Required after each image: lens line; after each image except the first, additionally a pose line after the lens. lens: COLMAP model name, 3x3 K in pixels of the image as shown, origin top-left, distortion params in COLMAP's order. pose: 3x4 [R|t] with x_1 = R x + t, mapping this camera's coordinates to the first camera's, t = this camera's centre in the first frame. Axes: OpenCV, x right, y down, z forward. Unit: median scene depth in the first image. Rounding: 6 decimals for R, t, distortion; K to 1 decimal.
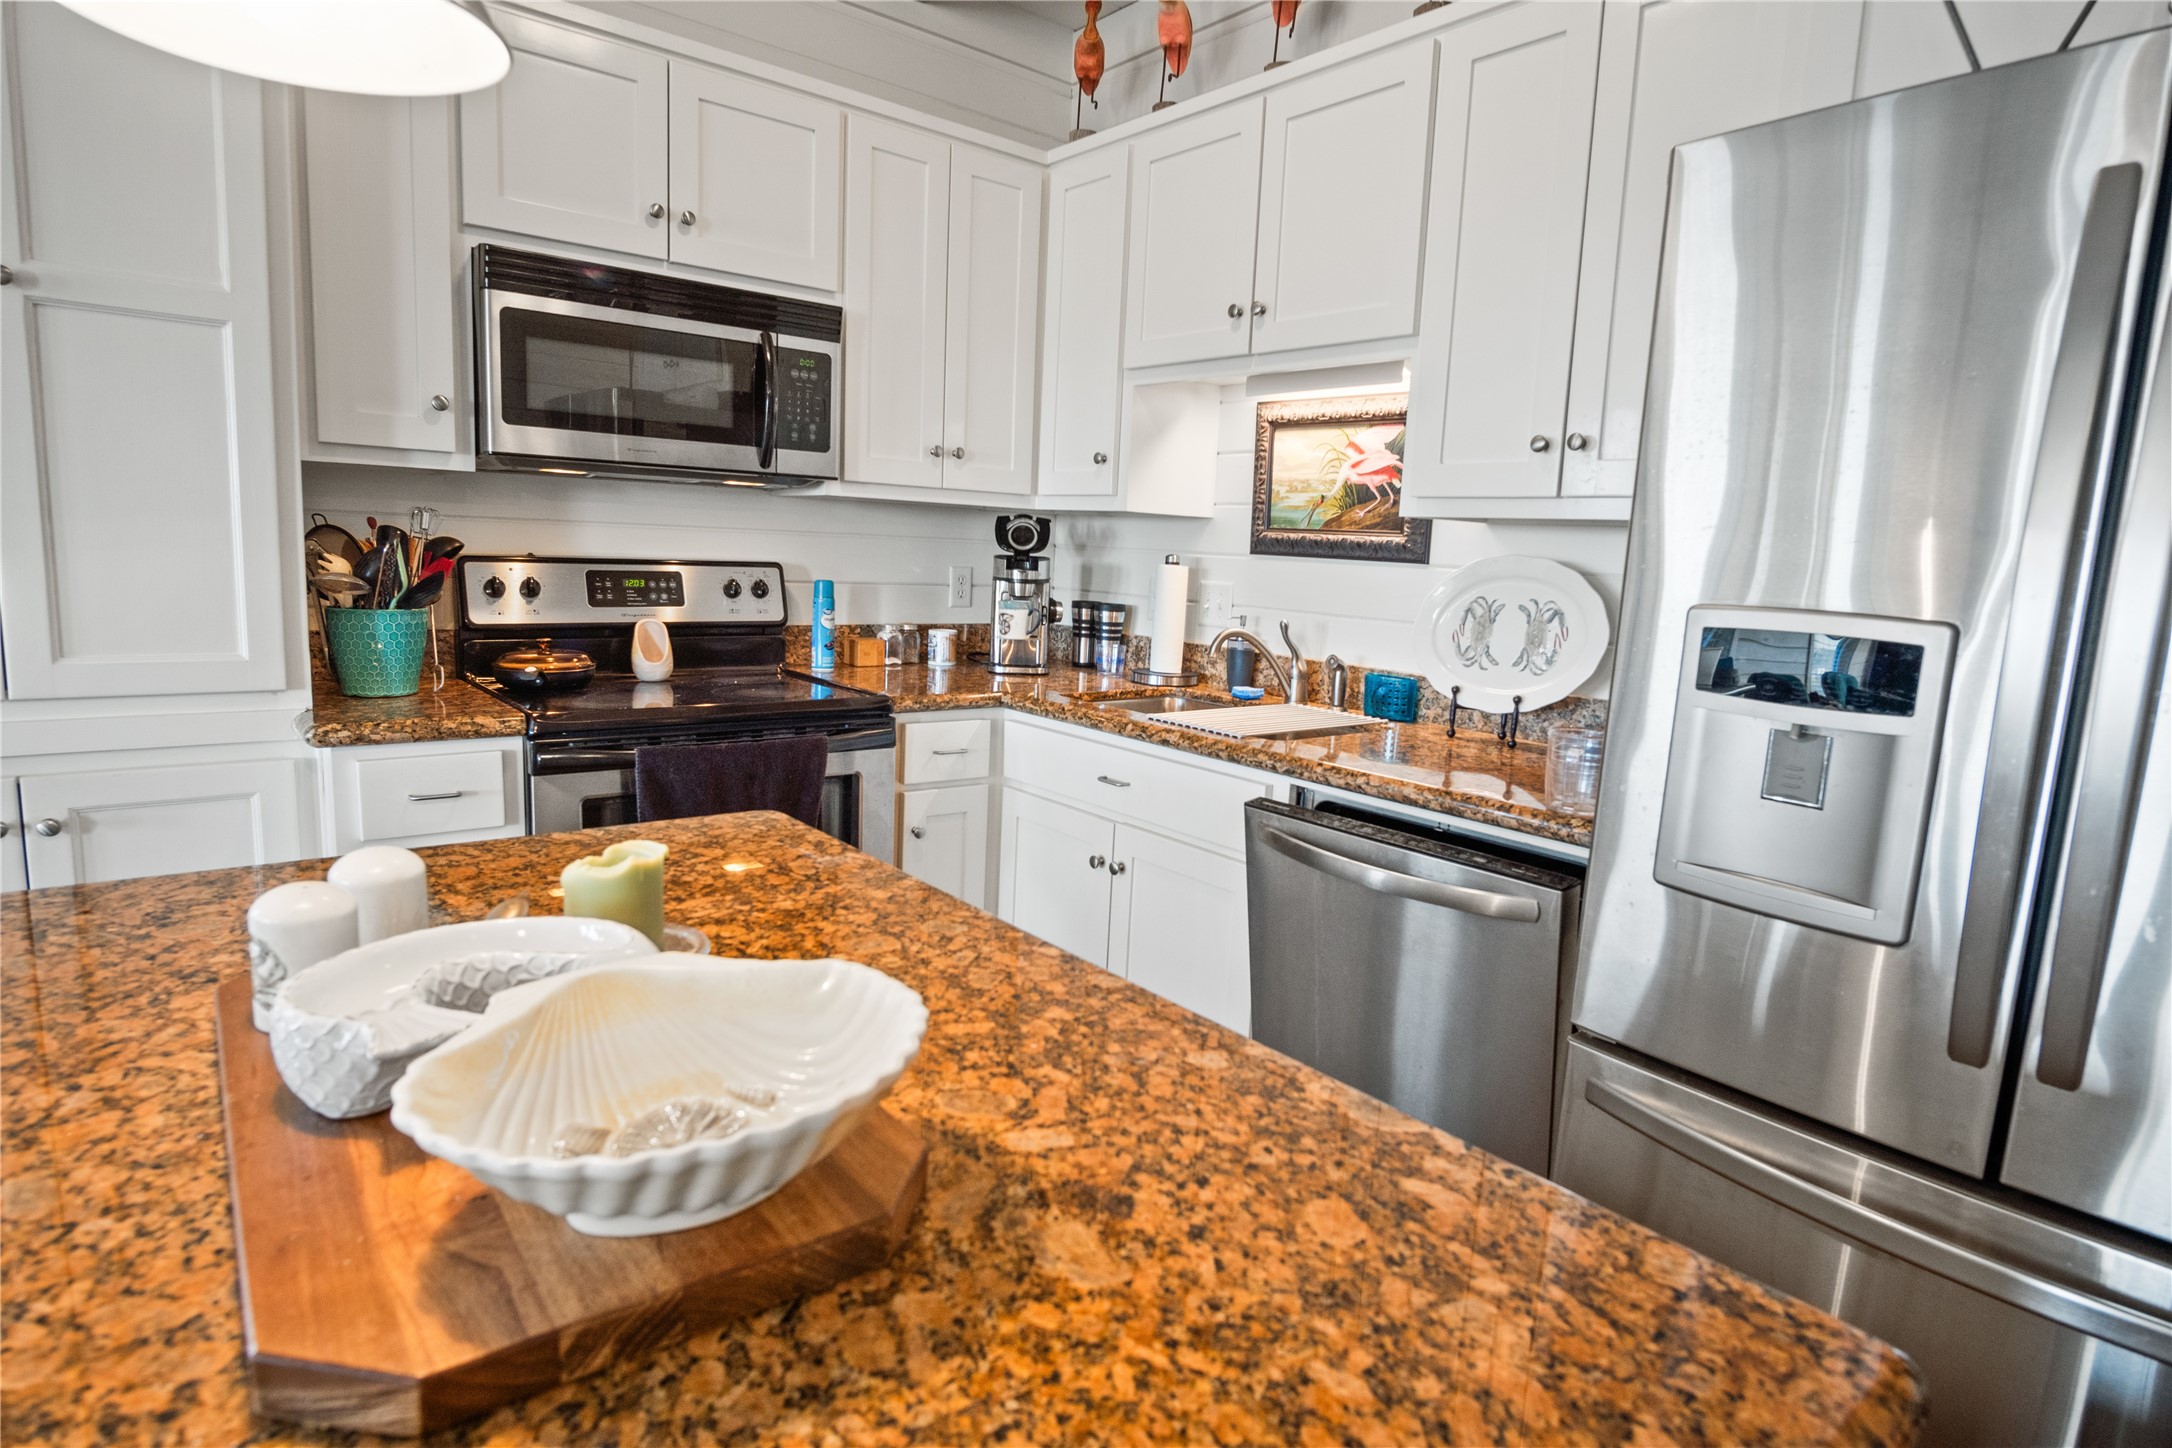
lens RADIAL K [[1159.1, 0, 1089.9], [0, 1159.1, 722.7], [0, 0, 1]] dist [-0.033244, 0.009367]
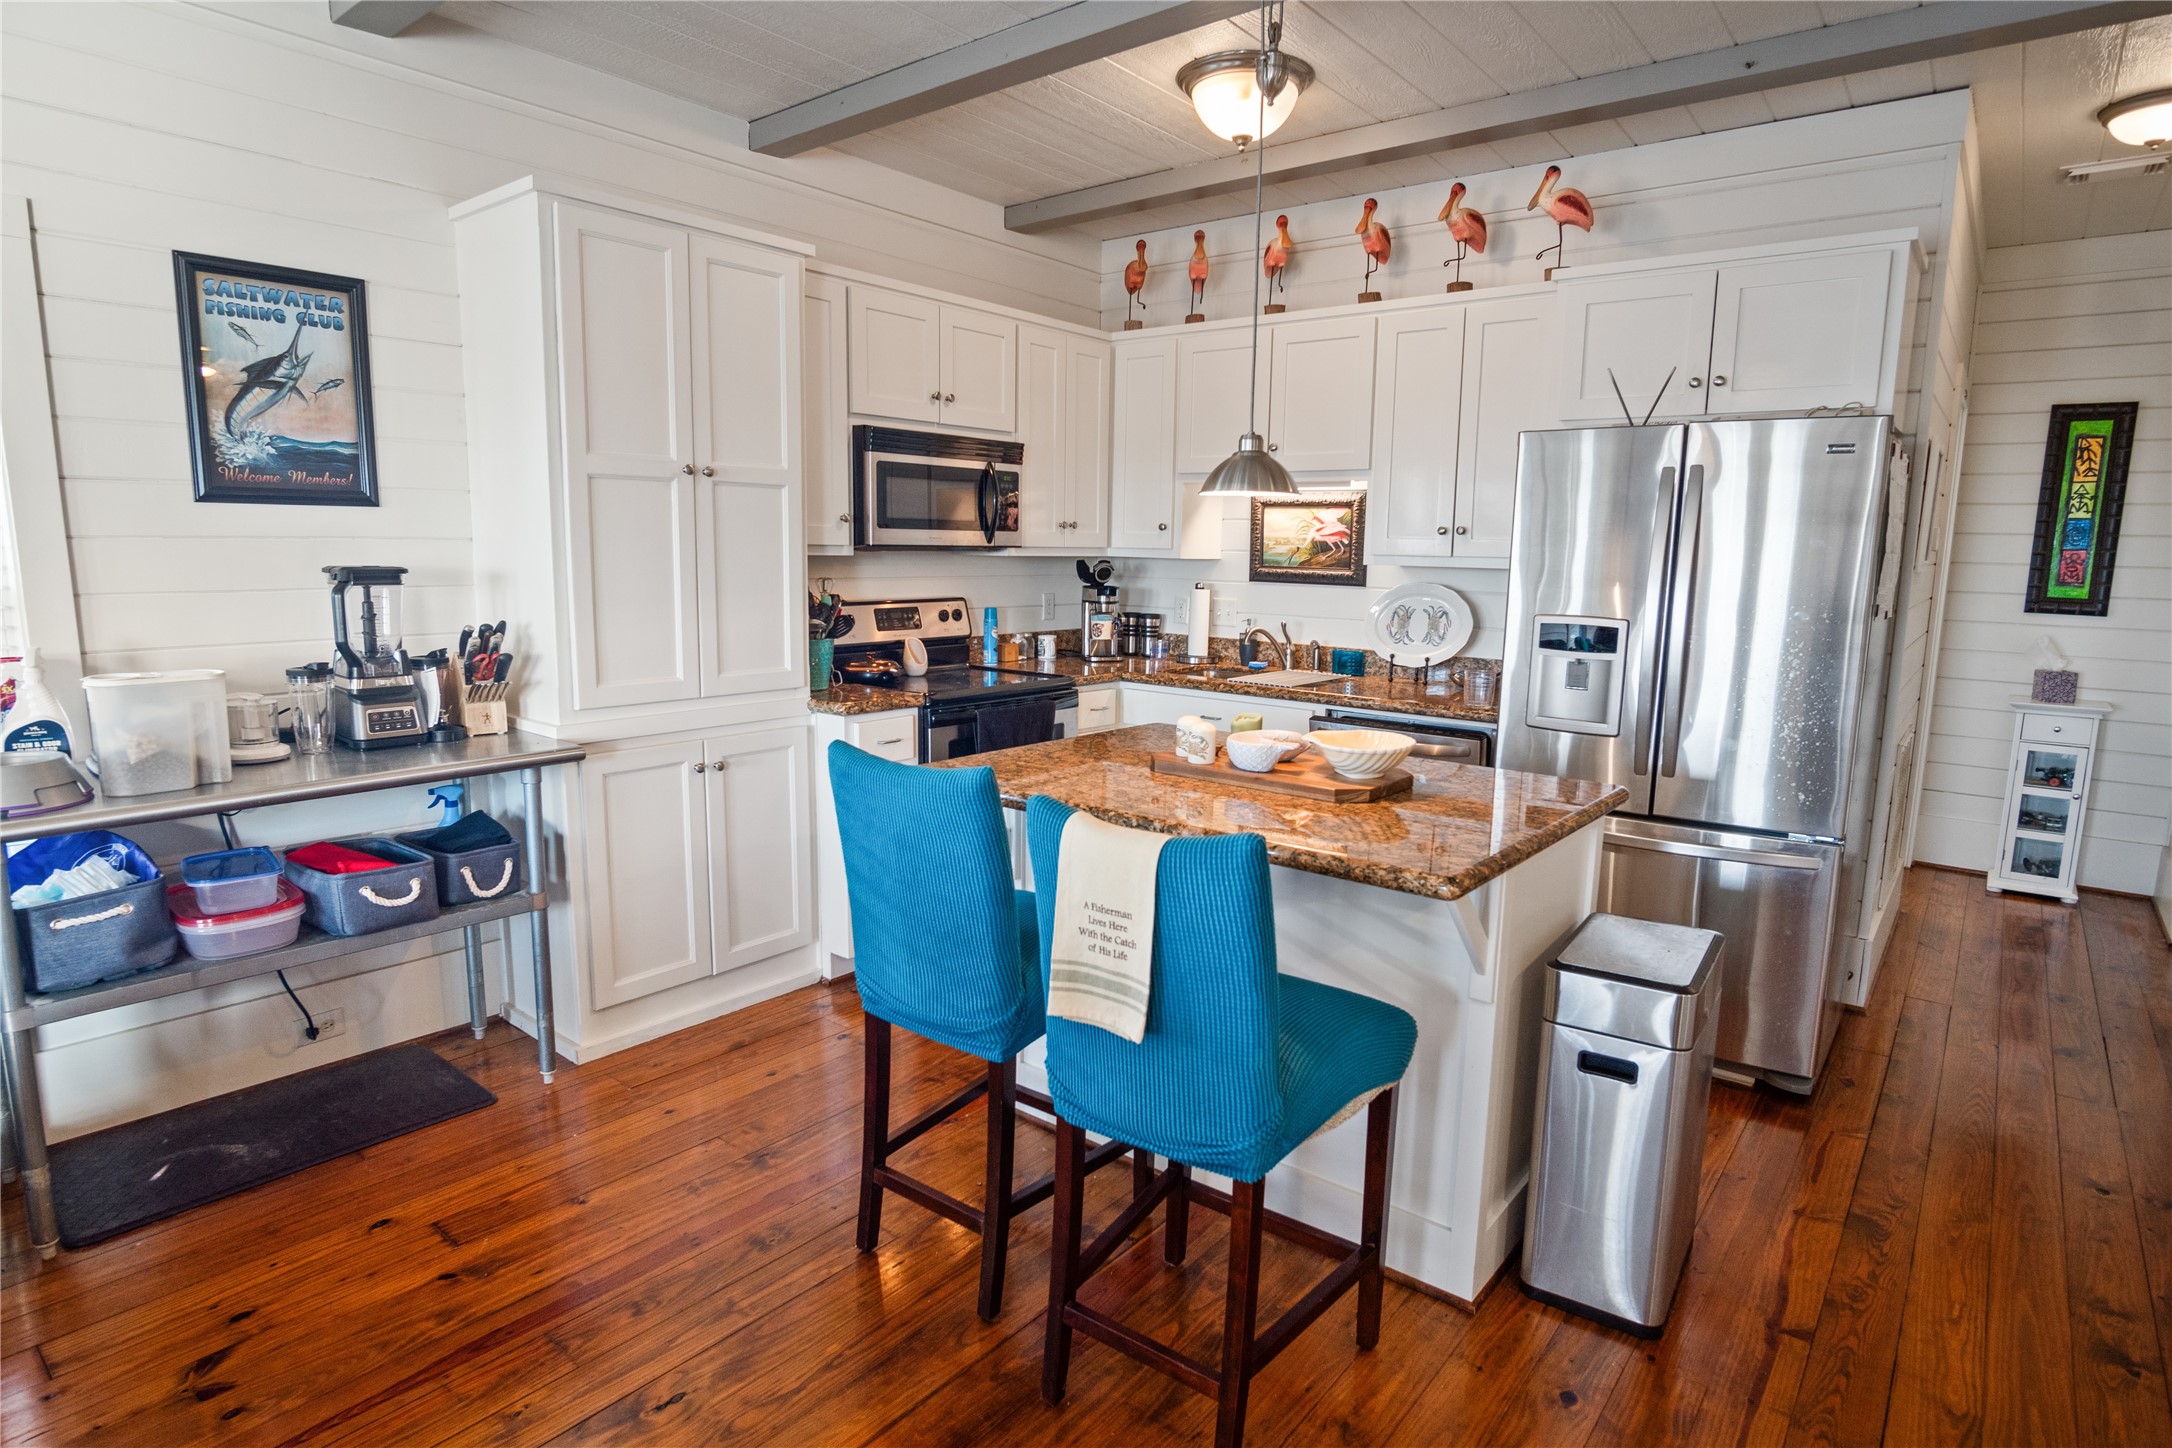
lens RADIAL K [[1159.1, 0, 1089.9], [0, 1159.1, 722.7], [0, 0, 1]] dist [-0.033244, 0.009367]
pose [[0.979049, -0.059794, 0.194647, -0.454743], [0.058191, 0.998208, 0.013951, 0.020726], [-0.195132, -0.002332, 0.980774, -0.625648]]
